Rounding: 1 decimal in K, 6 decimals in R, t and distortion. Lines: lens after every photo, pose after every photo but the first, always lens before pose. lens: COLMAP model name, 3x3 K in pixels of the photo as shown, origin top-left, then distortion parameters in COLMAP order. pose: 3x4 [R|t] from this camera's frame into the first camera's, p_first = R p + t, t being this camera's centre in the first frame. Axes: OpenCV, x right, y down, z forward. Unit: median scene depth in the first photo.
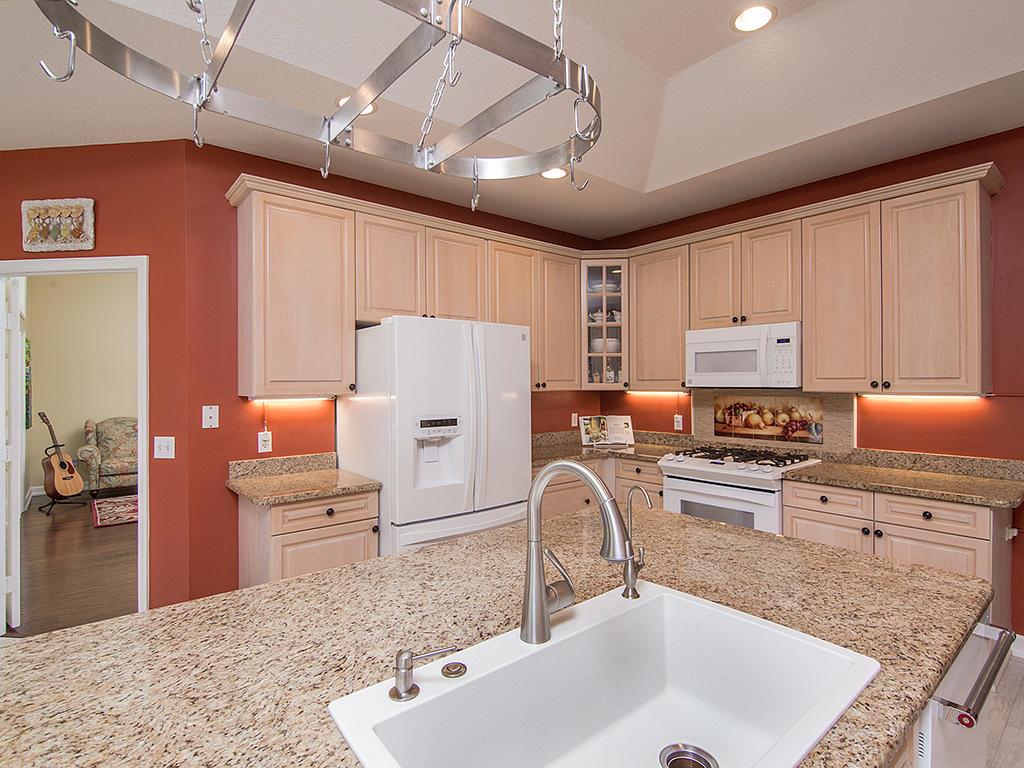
lens RADIAL K [[526.4, 0, 531.0], [0, 526.4, 388.3], [0, 0, 1]] dist [-0.014698, -0.000333]
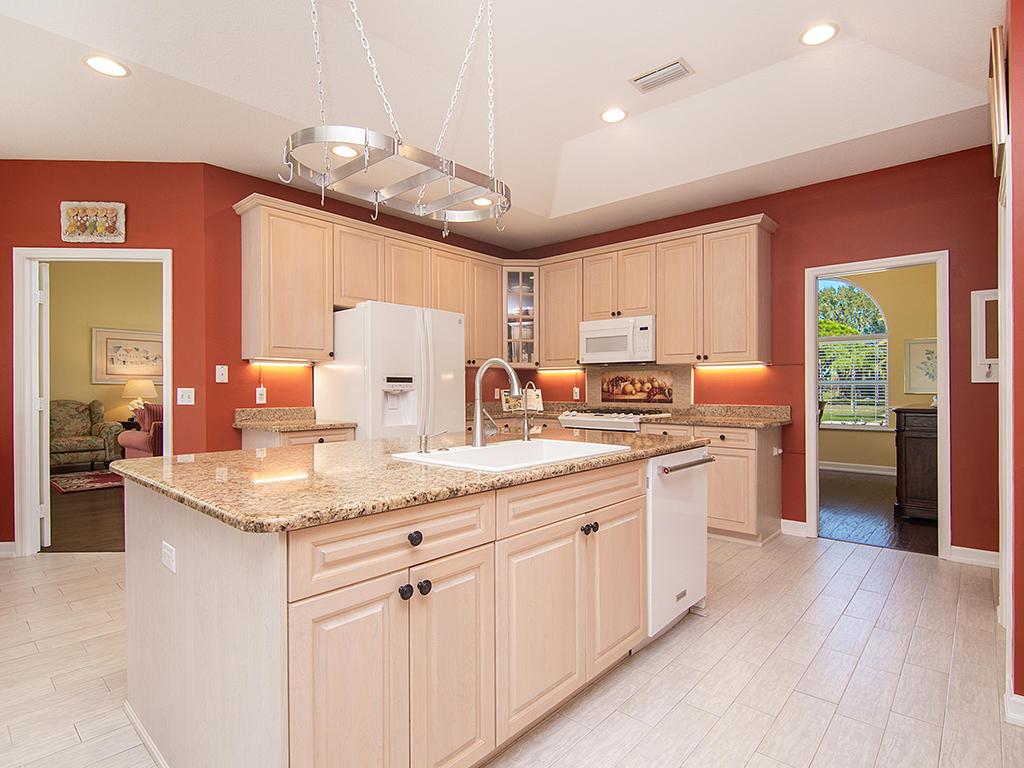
lens RADIAL K [[523.8, 0, 530.4], [0, 523.8, 394.6], [0, 0, 1]] dist [-0.001475, -0.010273]
pose [[0.989300, 0.004101, 0.145841, -0.028684], [-0.004118, 0.999992, -0.000188, 0.084772], [-0.145840, -0.000415, 0.989308, -0.339944]]
